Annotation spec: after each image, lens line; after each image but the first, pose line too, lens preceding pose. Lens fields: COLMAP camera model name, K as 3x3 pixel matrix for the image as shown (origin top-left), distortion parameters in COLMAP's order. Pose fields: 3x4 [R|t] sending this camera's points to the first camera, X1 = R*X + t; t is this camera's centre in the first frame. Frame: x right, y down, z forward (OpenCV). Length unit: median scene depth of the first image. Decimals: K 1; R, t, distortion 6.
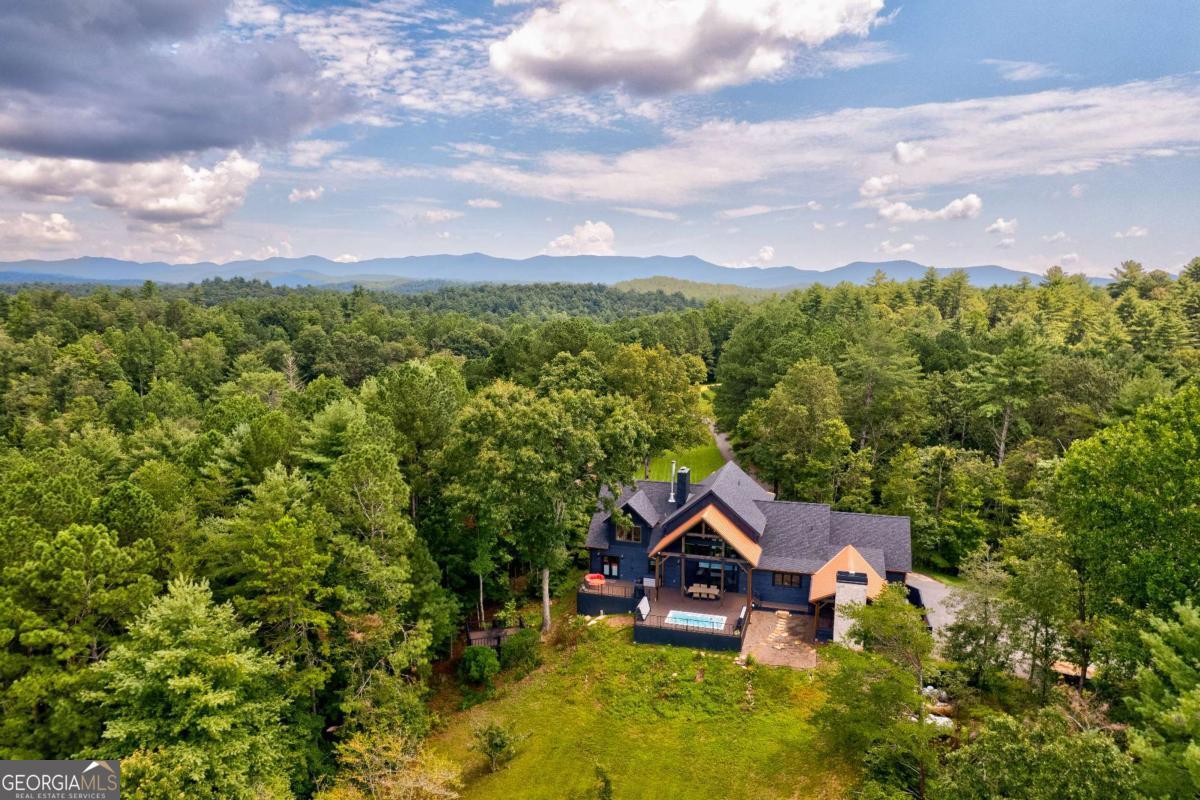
lens RADIAL K [[766.7, 0, 598.9], [0, 766.7, 399.5], [0, 0, 1]] dist [-0.049706, 0.002727]
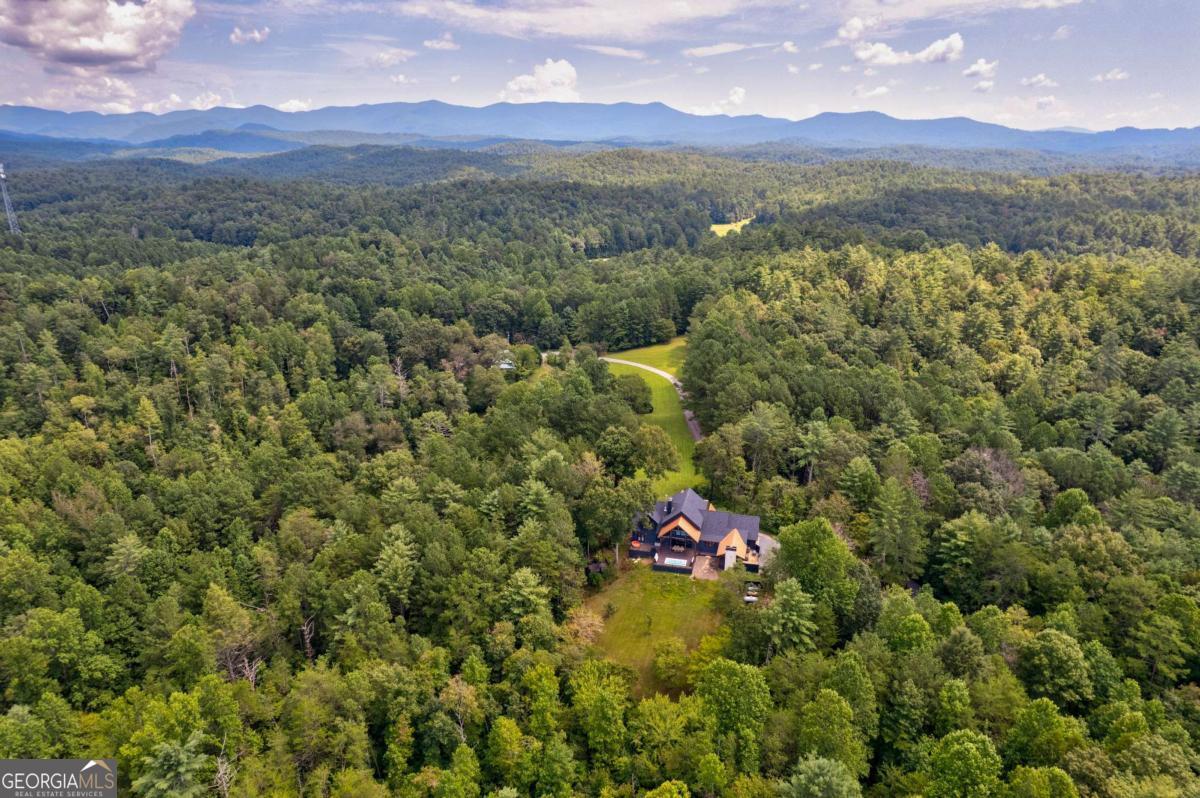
lens RADIAL K [[766.7, 0, 603.9], [0, 766.7, 398.7], [0, 0, 1]] dist [-0.049706, 0.002727]
pose [[0.998613, -0.015971, 0.050174, -0.233850], [0.006203, 0.981938, 0.189103, -0.732305], [-0.052288, -0.188530, 0.980675, -1.420641]]
